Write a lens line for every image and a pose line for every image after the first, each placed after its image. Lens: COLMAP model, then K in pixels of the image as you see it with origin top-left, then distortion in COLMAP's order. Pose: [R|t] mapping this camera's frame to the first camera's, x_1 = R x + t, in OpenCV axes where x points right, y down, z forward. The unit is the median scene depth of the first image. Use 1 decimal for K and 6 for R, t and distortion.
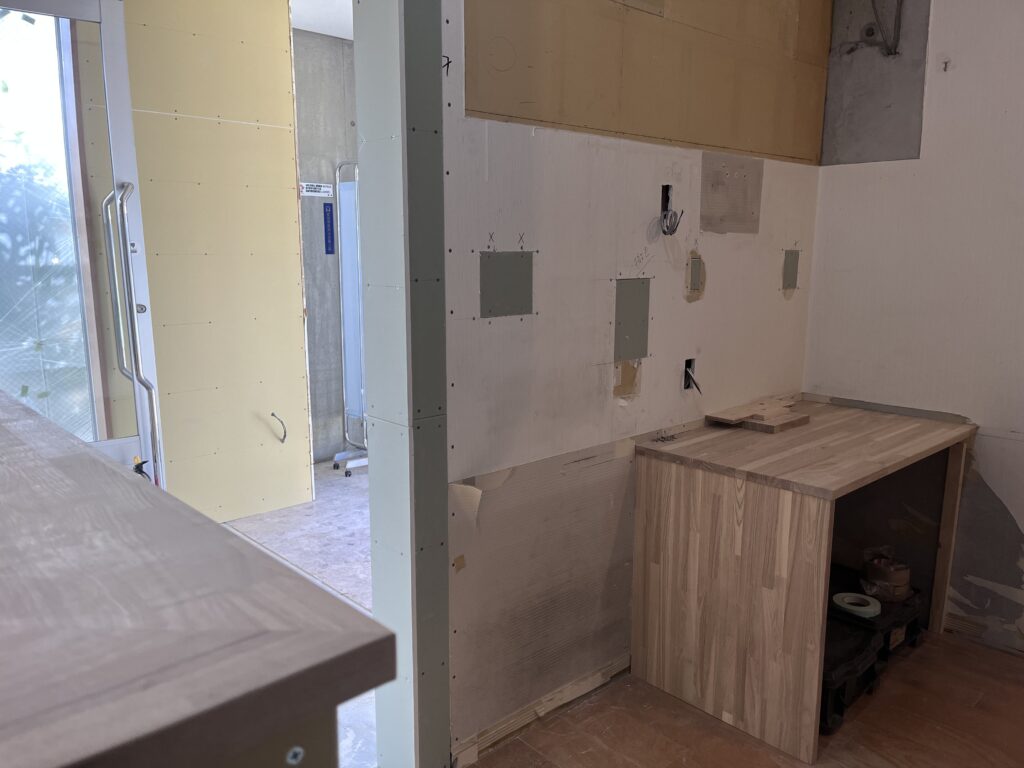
lens RADIAL K [[768.3, 0, 514.4], [0, 768.3, 388.4], [0, 0, 1]] dist [0.069845, -0.094279]
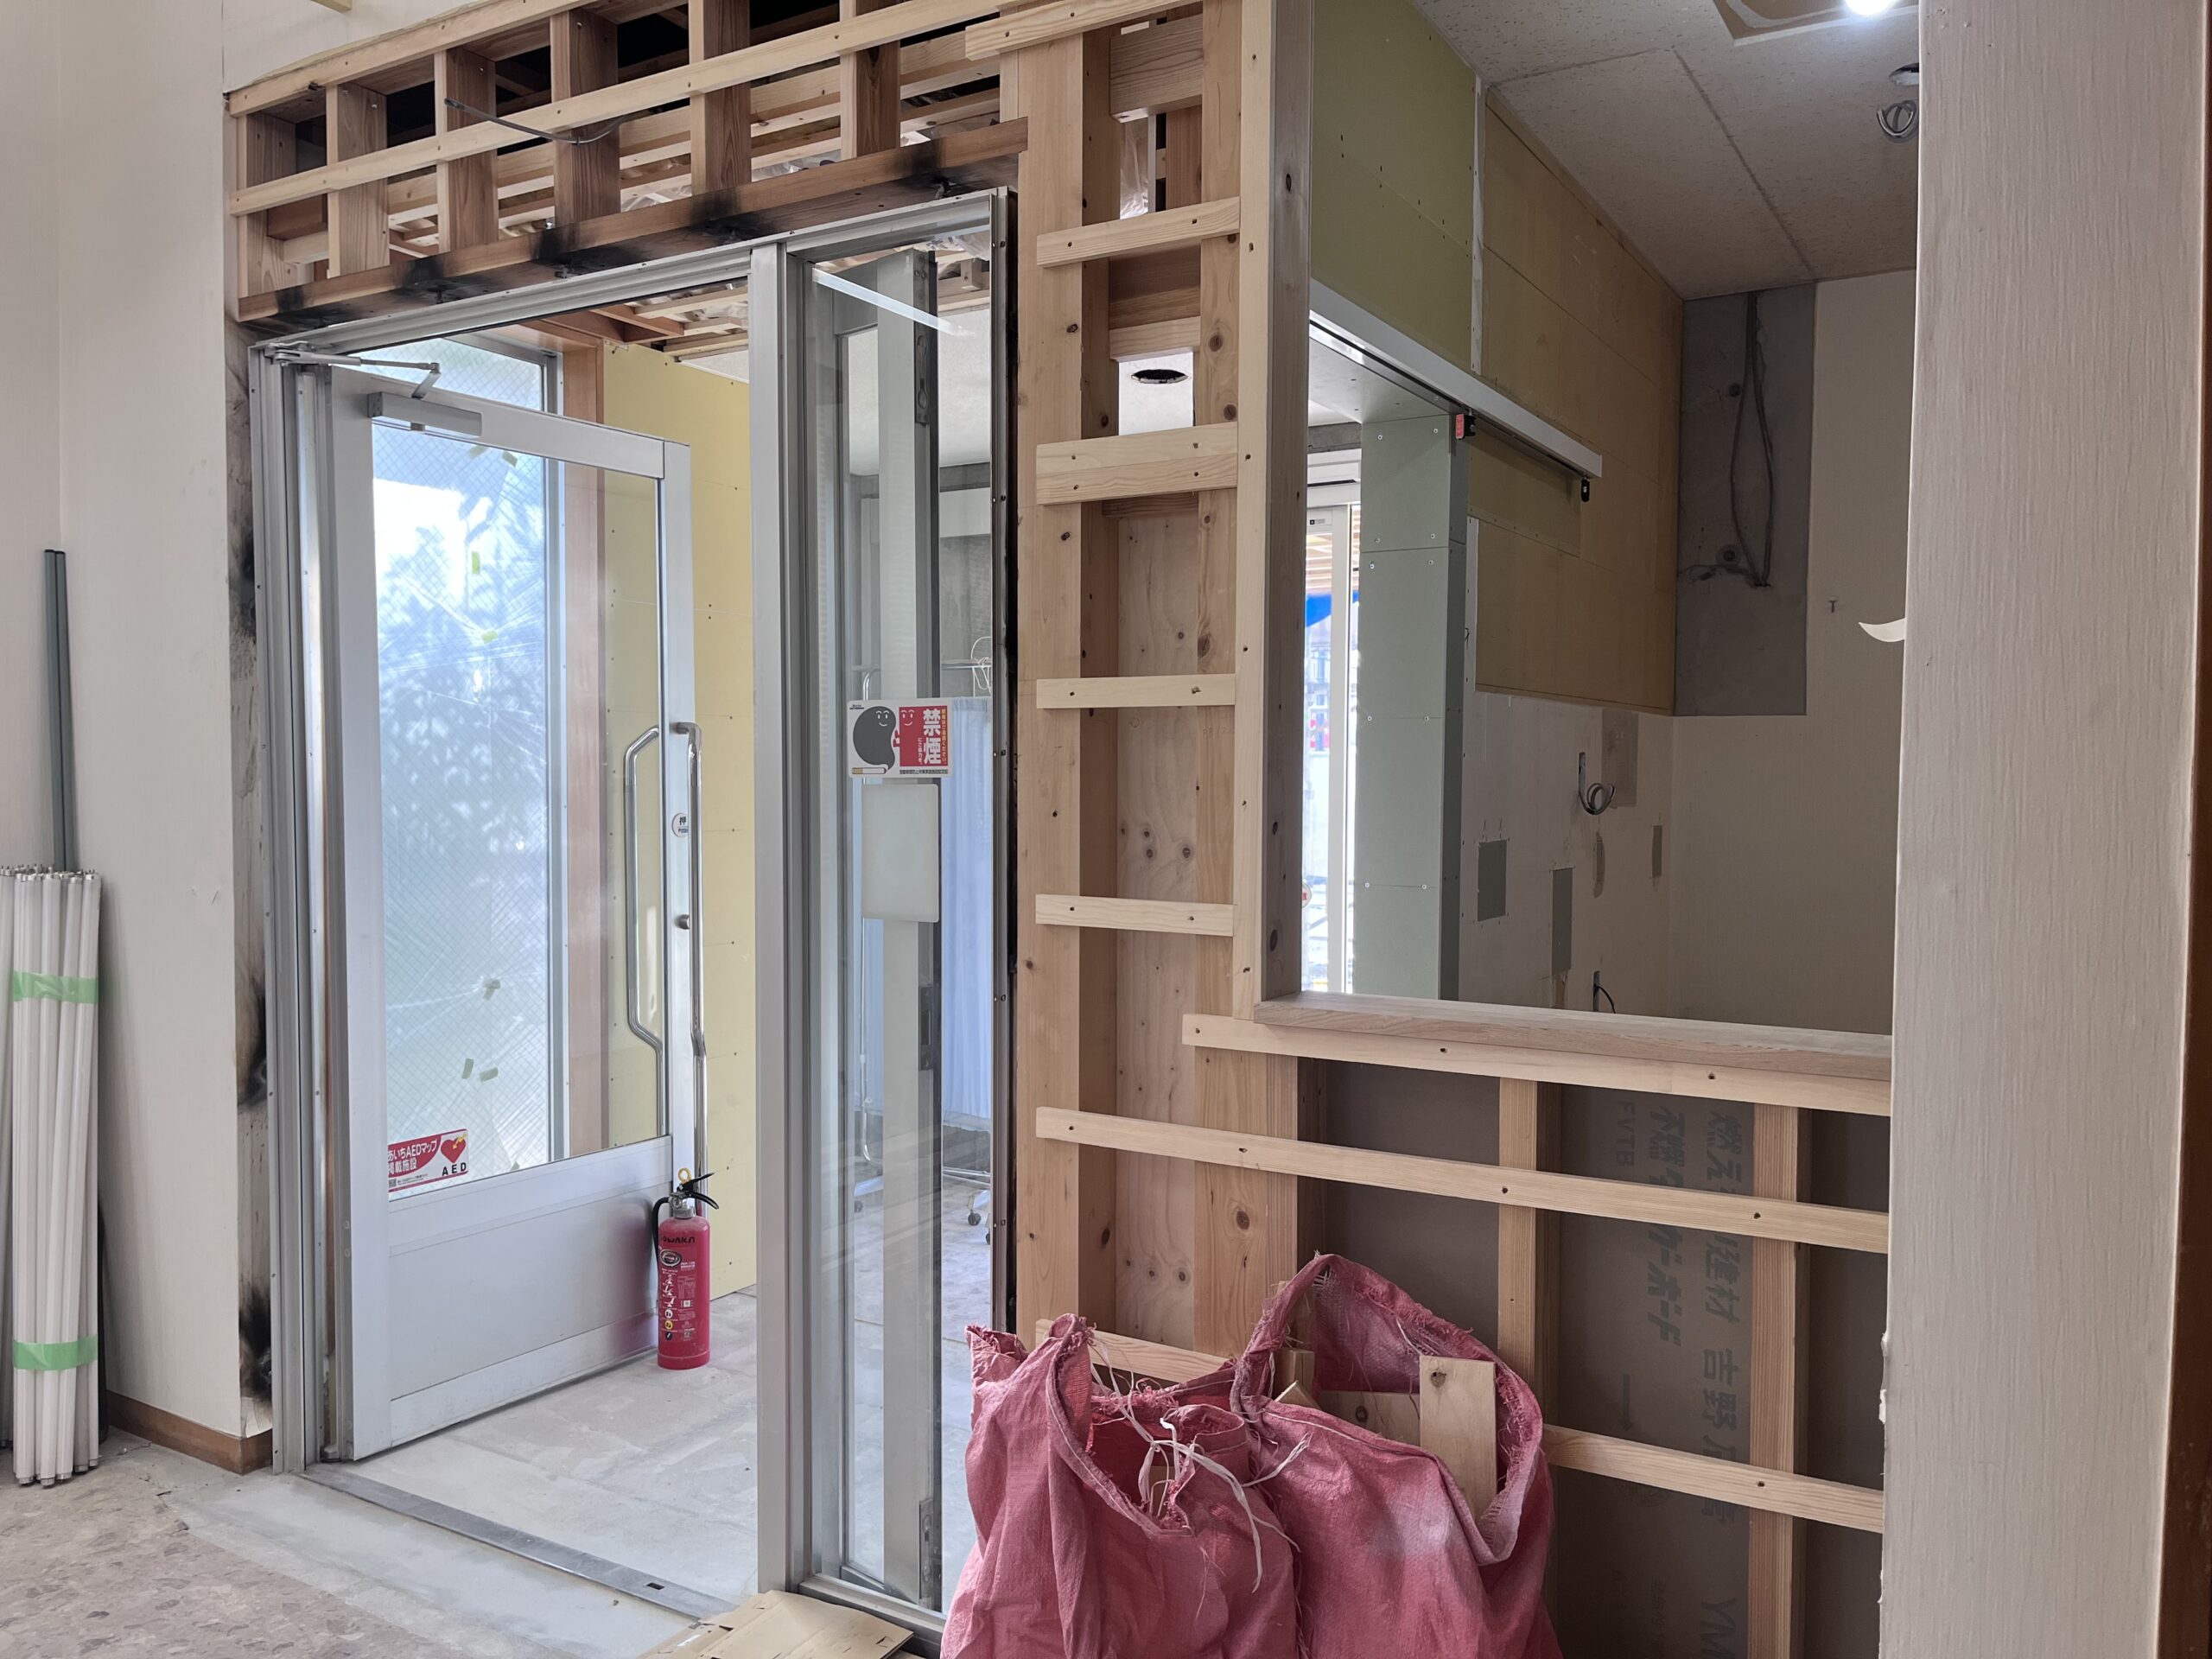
lens RADIAL K [[1659.6, 0, 1098.3], [0, 1659.6, 826.2], [0, 0, 1]] dist [0.069845, -0.094279]
pose [[0.962650, -0.005013, 0.270701, -0.630786], [0.045312, 0.988710, -0.142826, 0.030139], [-0.266929, 0.149758, 0.952009, -0.416142]]
